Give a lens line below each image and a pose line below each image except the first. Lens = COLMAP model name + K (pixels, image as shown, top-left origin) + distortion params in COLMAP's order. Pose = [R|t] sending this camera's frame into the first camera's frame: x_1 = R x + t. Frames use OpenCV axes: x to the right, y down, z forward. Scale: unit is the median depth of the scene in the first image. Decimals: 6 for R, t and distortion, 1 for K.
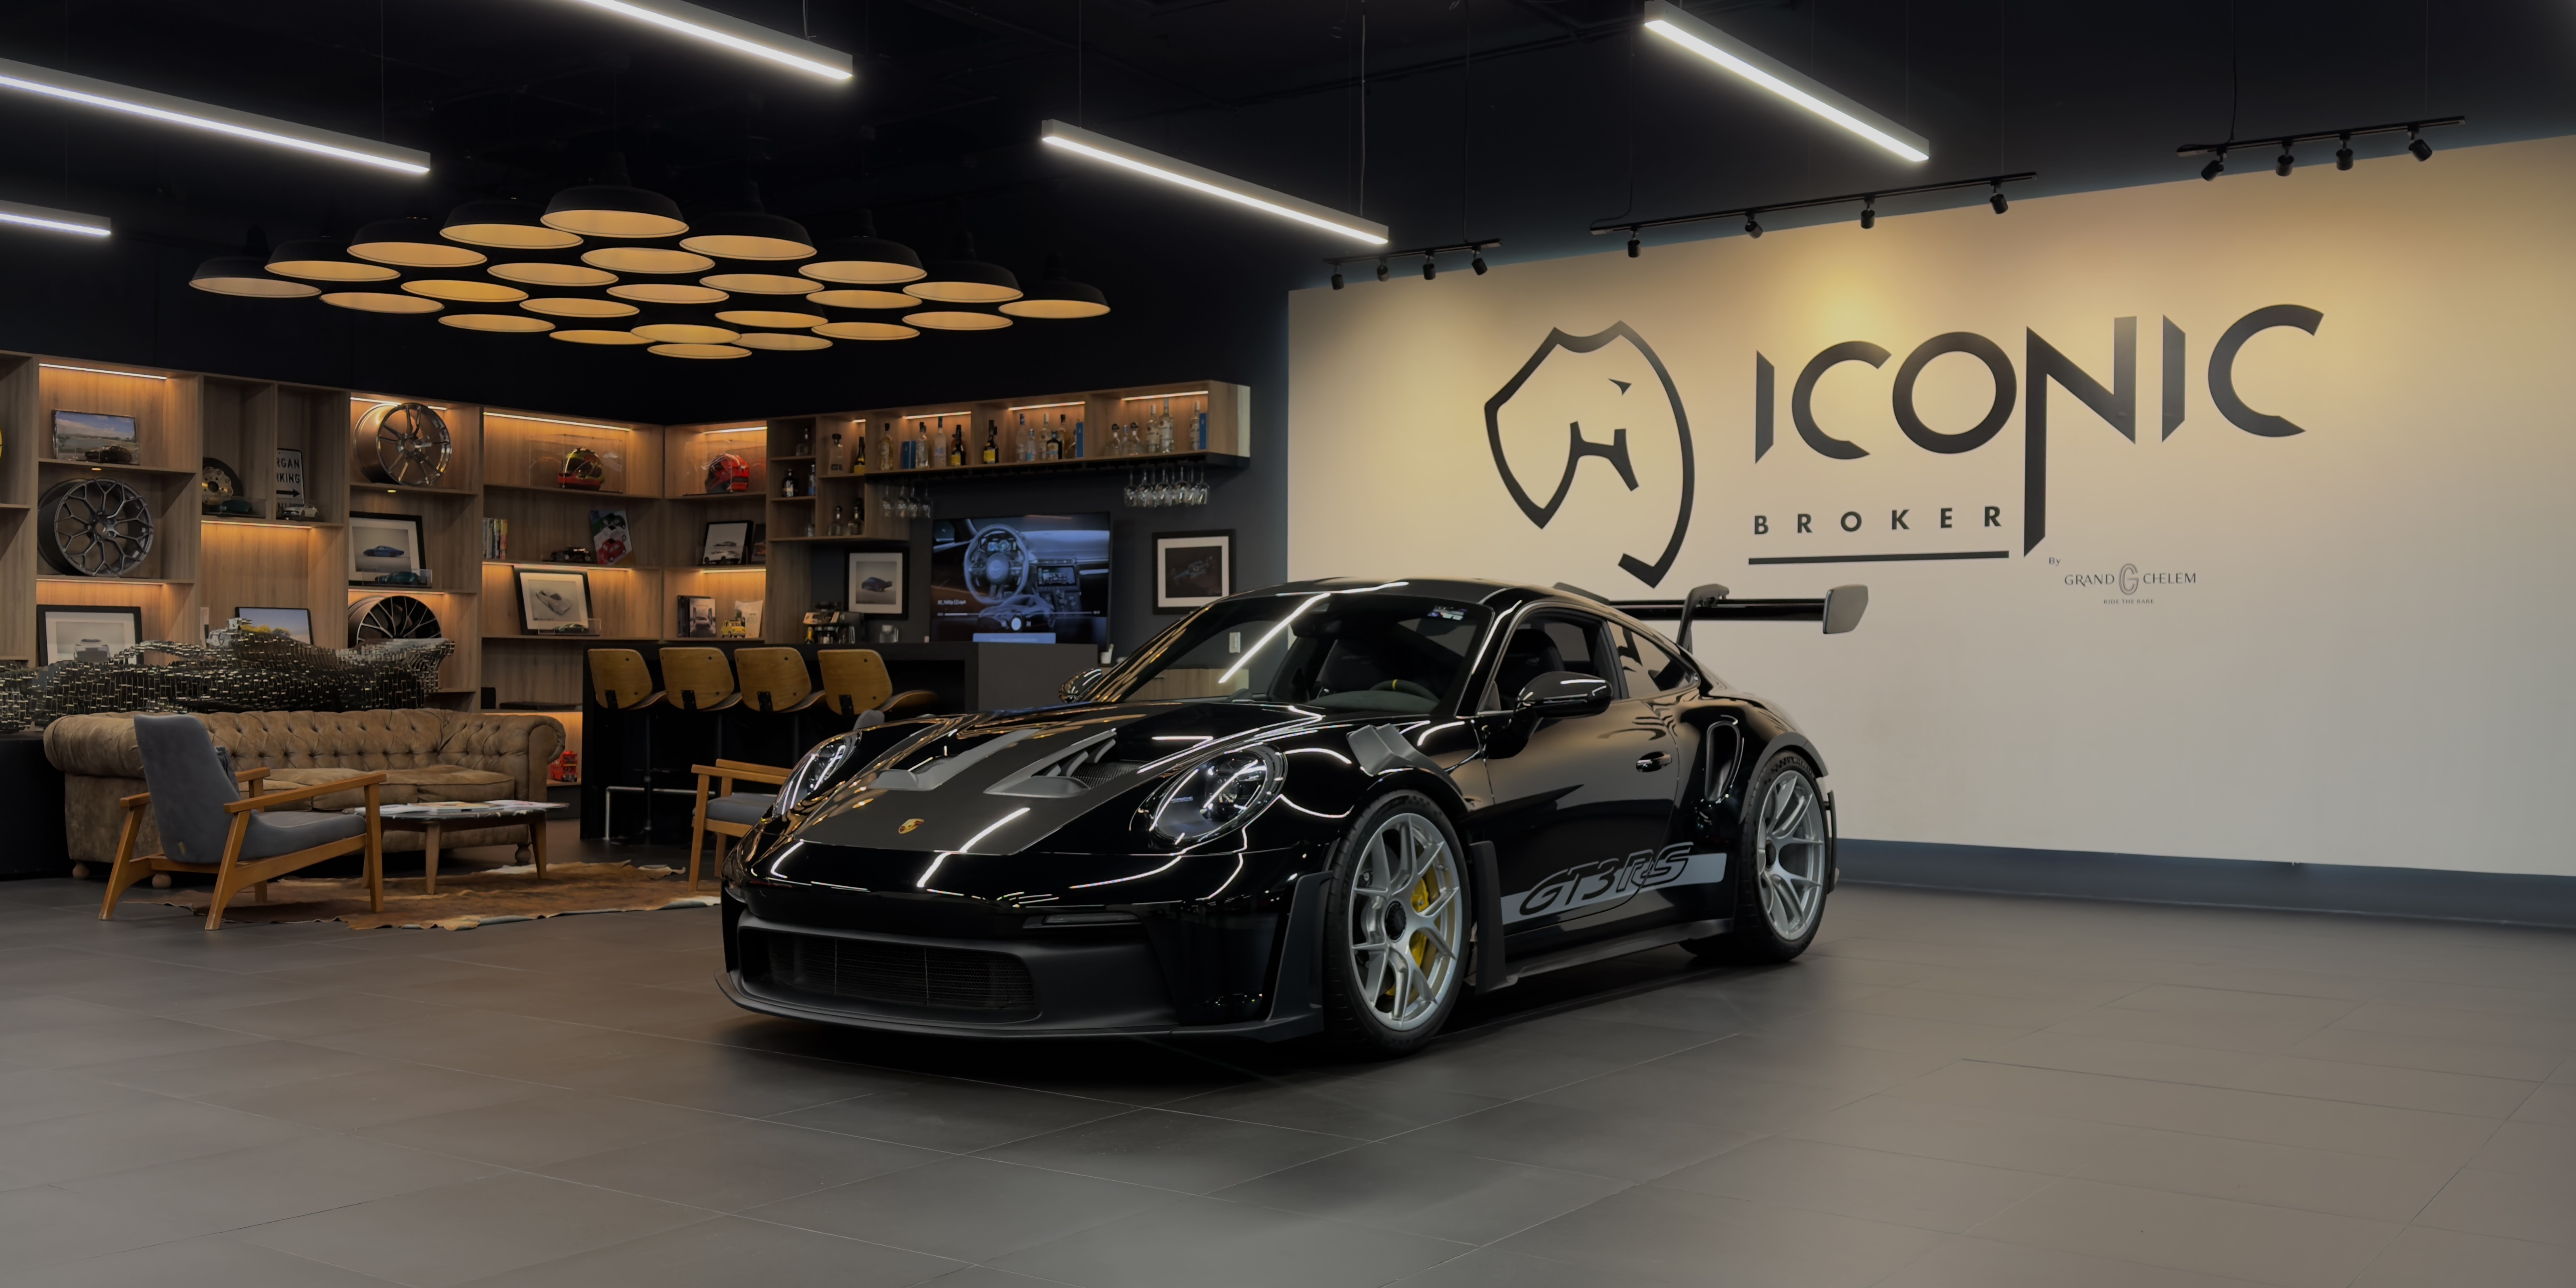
lens RADIAL K [[2082.9, 0, 1259.2], [0, 2082.9, 577.5], [0, 0, 1]] dist [0.140808, -0.233383]
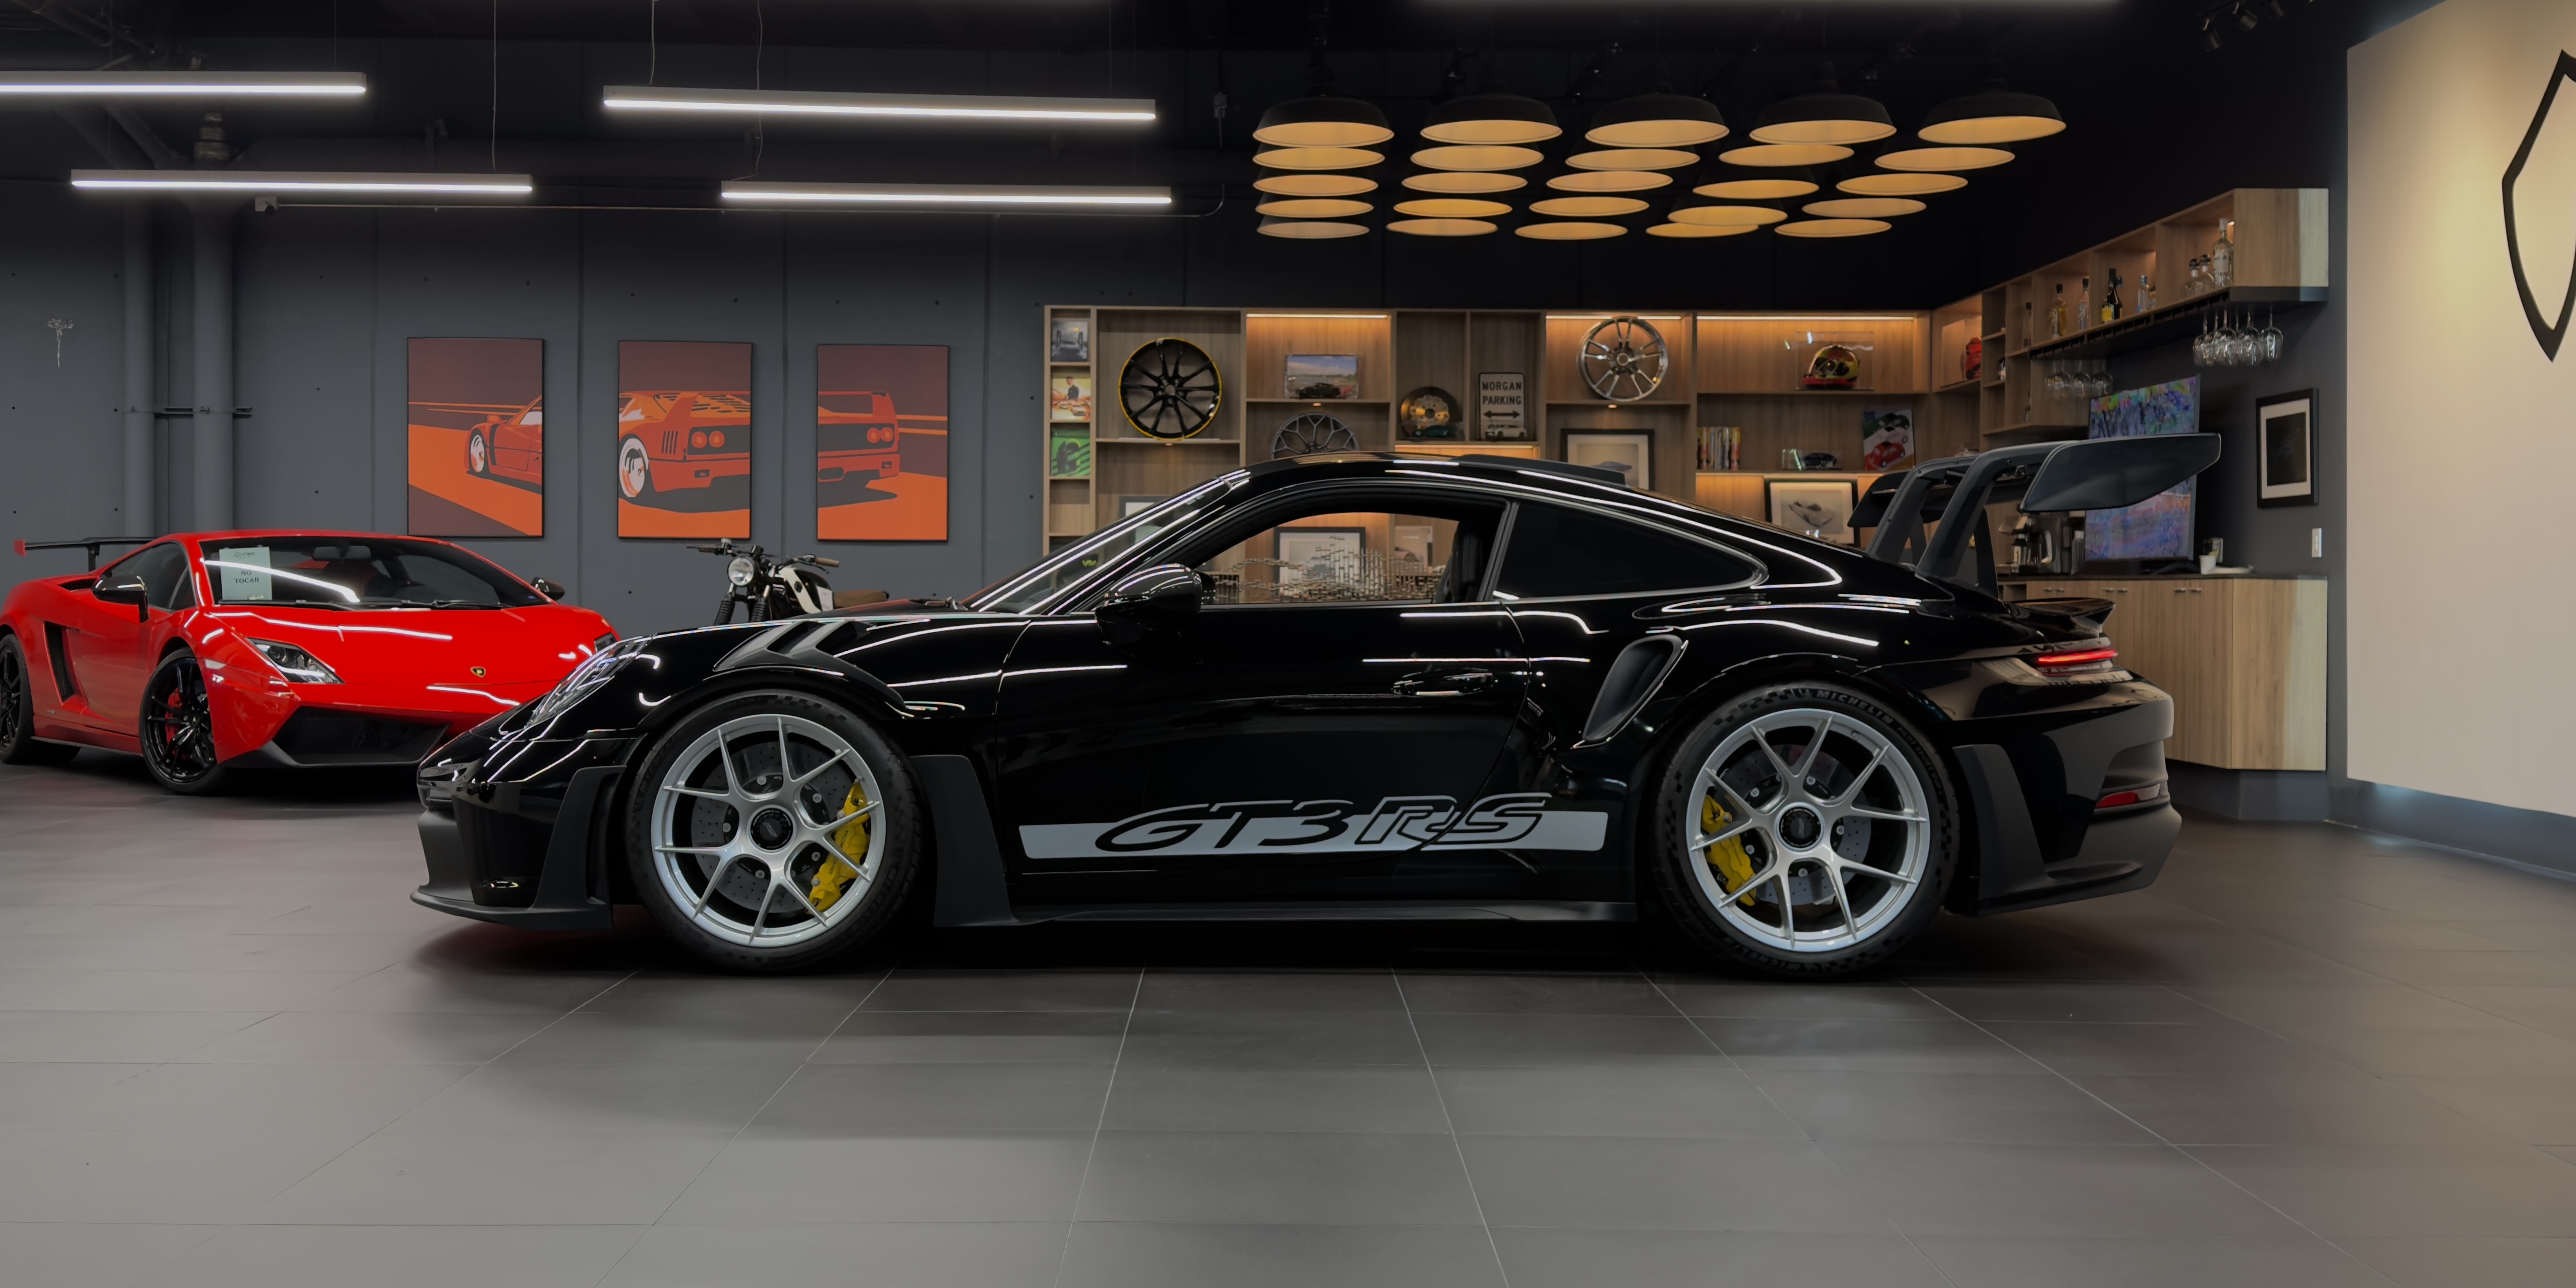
lens RADIAL K [[2364.3, 0, 1288.1], [0, 2364.3, 581.0], [0, 0, 1]] dist [0.006761, -0.230873]
pose [[0.613054, -0.004329, -0.790029, 0.405872], [0.031807, 0.999309, 0.019206, 0.016566], [0.789400, -0.036903, 0.612769, 0.212985]]
